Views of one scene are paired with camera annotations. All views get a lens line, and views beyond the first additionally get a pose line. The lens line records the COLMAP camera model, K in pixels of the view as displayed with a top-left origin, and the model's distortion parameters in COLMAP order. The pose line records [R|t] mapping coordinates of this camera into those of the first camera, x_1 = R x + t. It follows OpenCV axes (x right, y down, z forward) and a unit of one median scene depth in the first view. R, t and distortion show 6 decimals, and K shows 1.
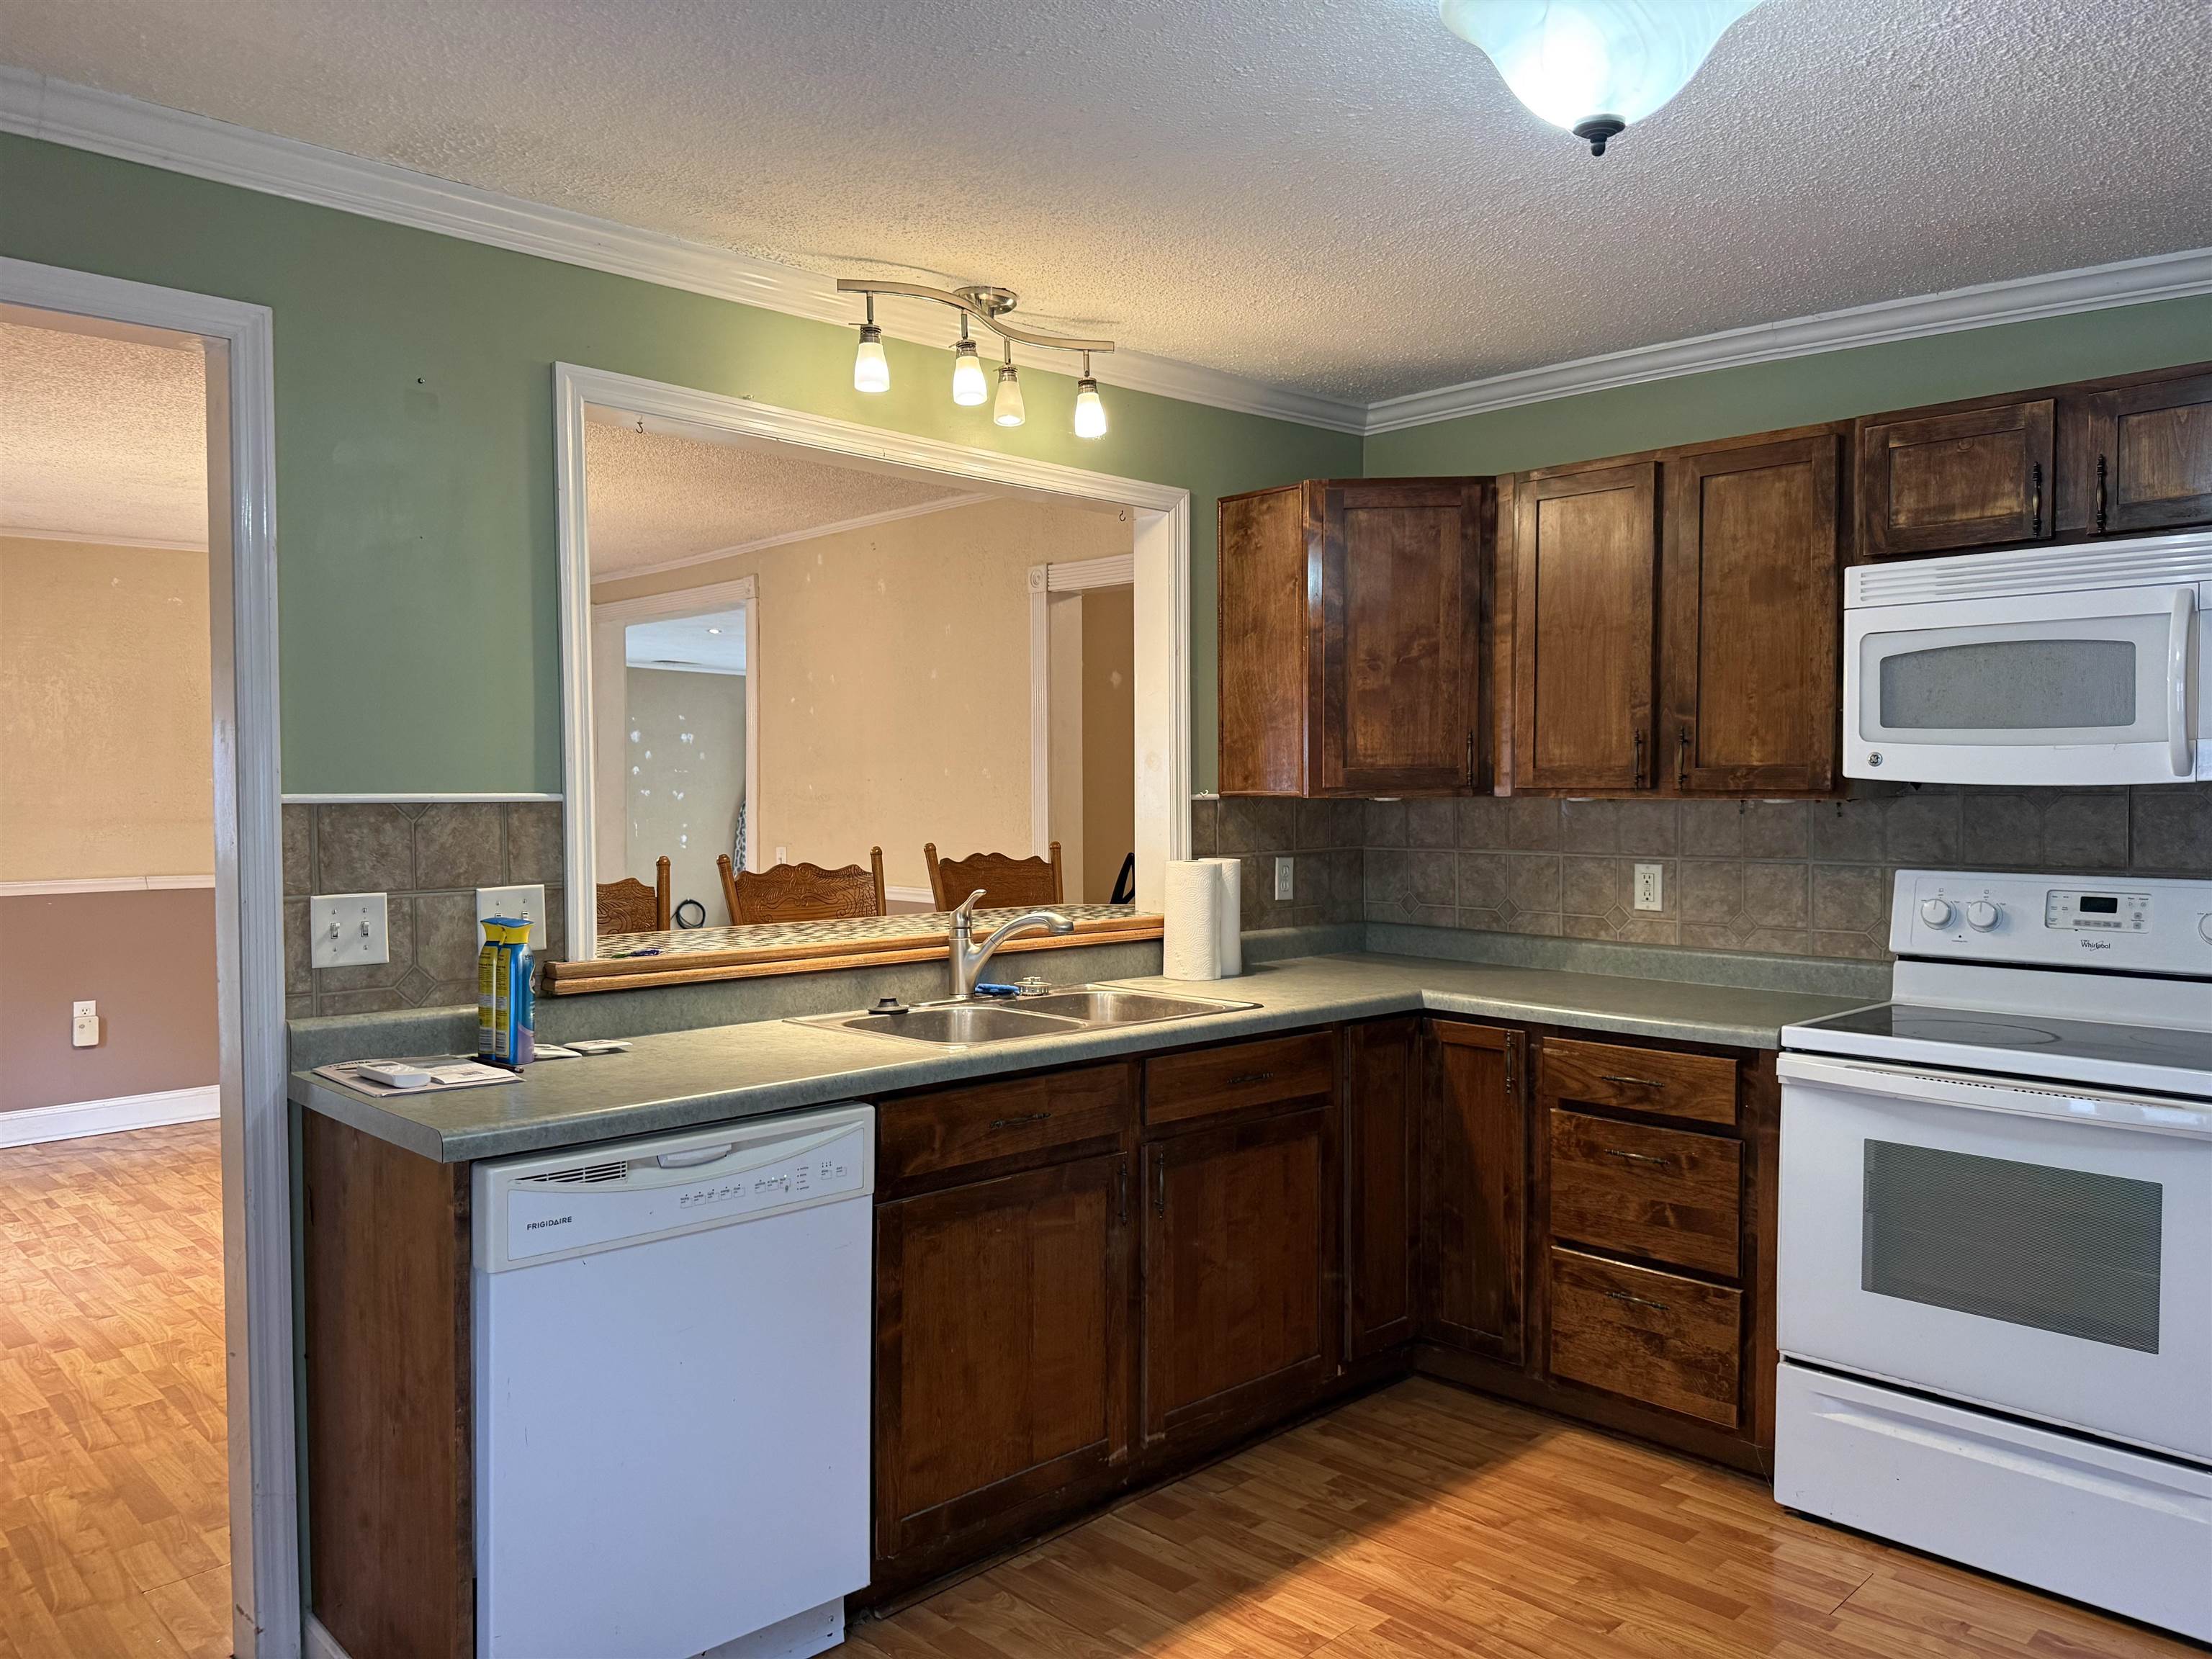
lens RADIAL K [[1563.2, 0, 1116.3], [0, 1563.2, 830.3], [0, 0, 1]] dist [0.078738, -0.096534]
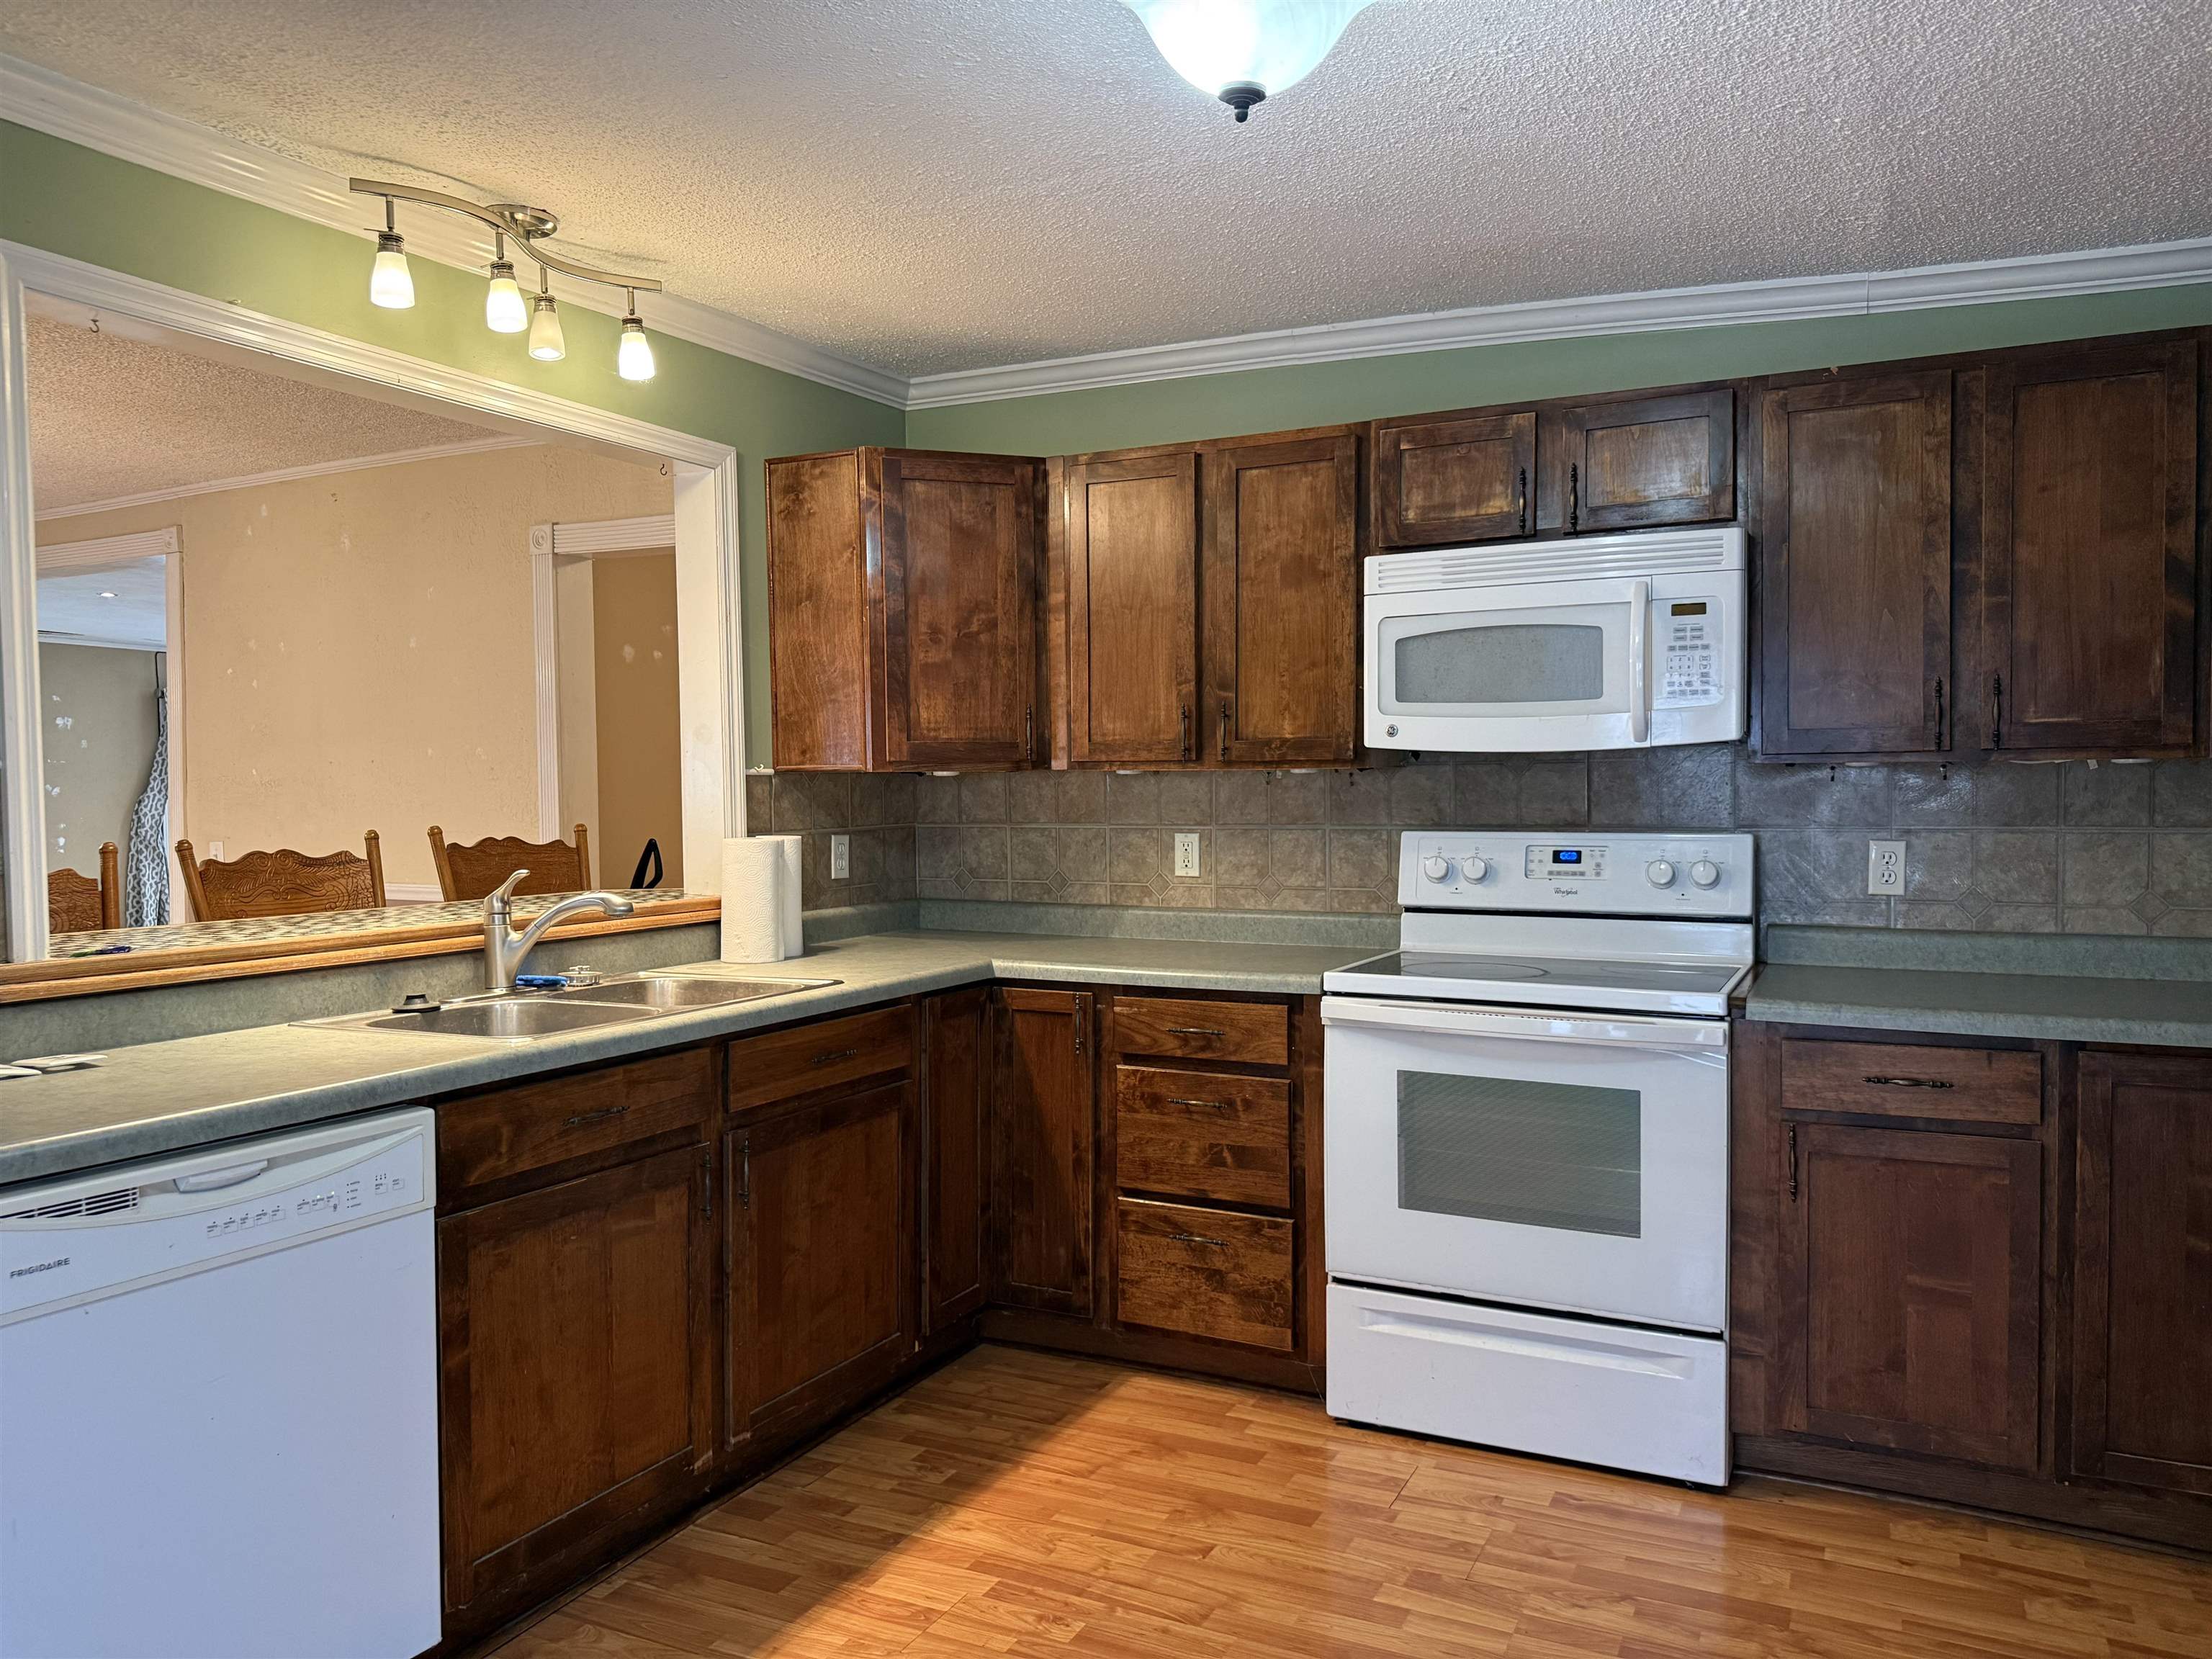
lens RADIAL K [[1563.2, 0, 1118.0], [0, 1563.2, 829.5], [0, 0, 1]] dist [0.078738, -0.096534]
pose [[0.945611, -0.016355, 0.324889, -0.061460], [0.015747, 0.999866, 0.004500, 0.016589], [-0.324919, 0.000861, 0.945742, 0.023826]]
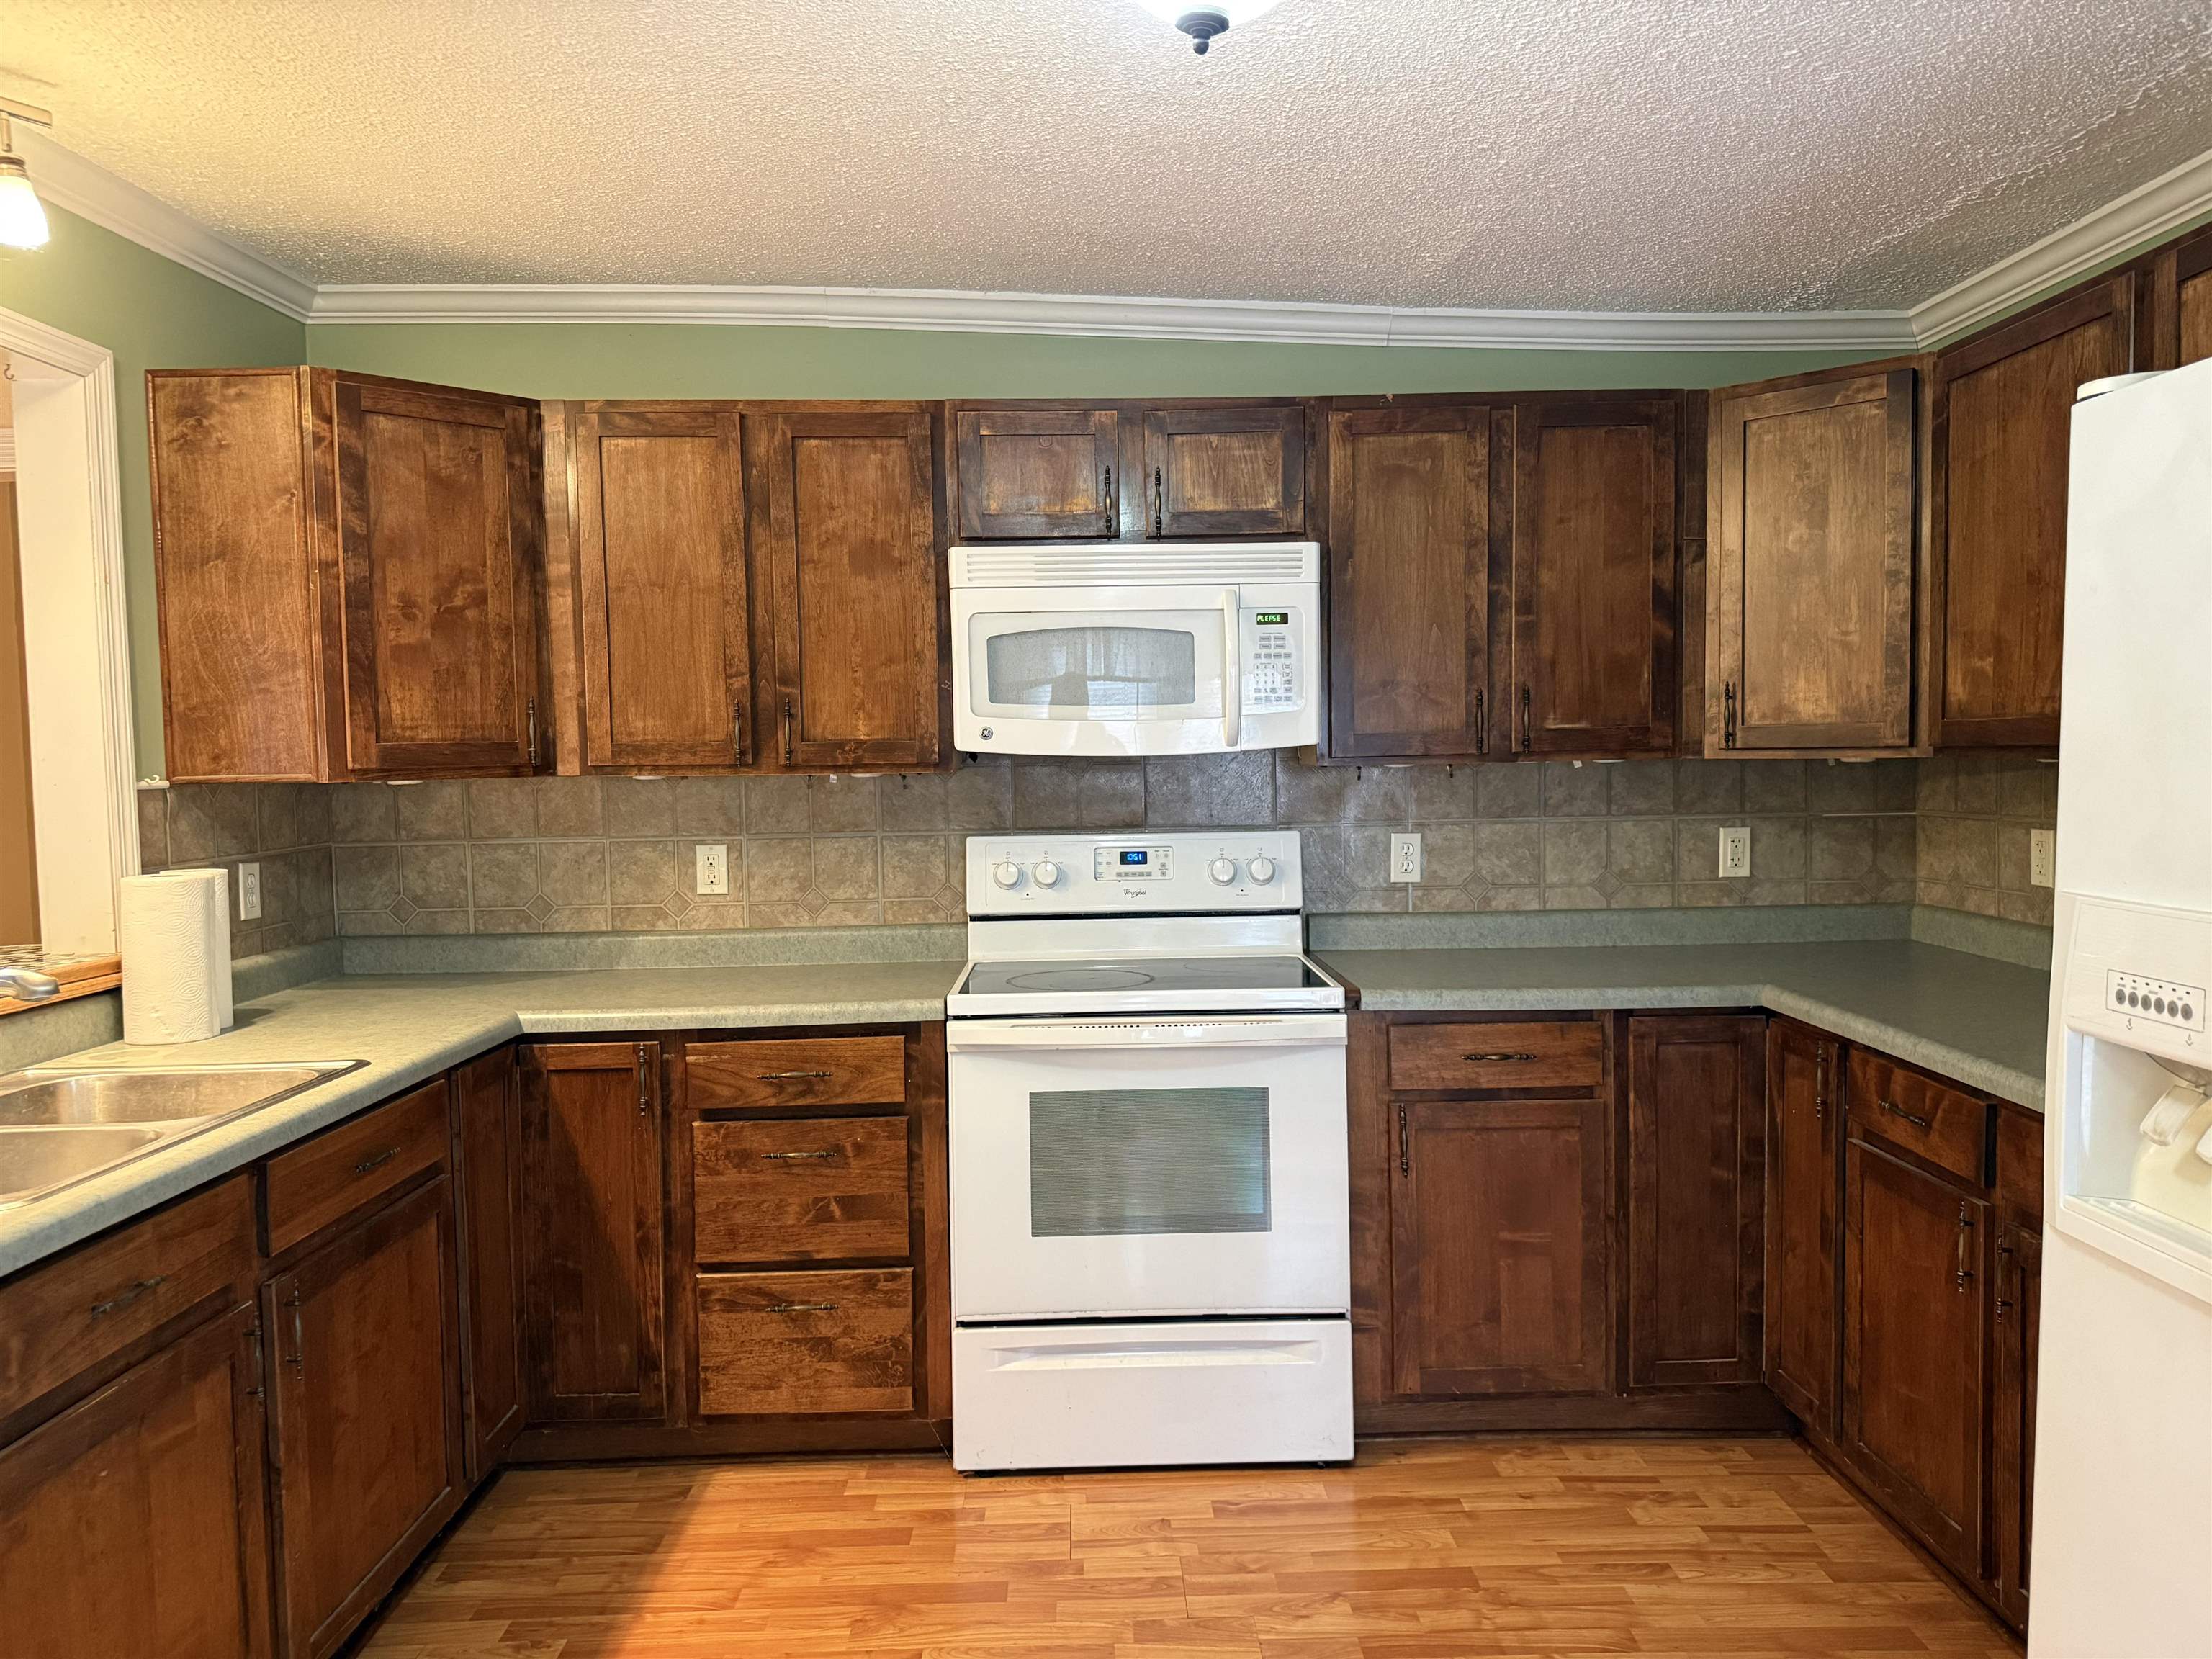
lens RADIAL K [[1563.2, 0, 1114.2], [0, 1563.2, 836.6], [0, 0, 1]] dist [0.078738, -0.096534]
pose [[0.686974, -0.050735, 0.724909, -0.214844], [0.036573, 0.998710, 0.035239, -0.009415], [-0.725761, 0.002304, 0.687943, 0.225131]]
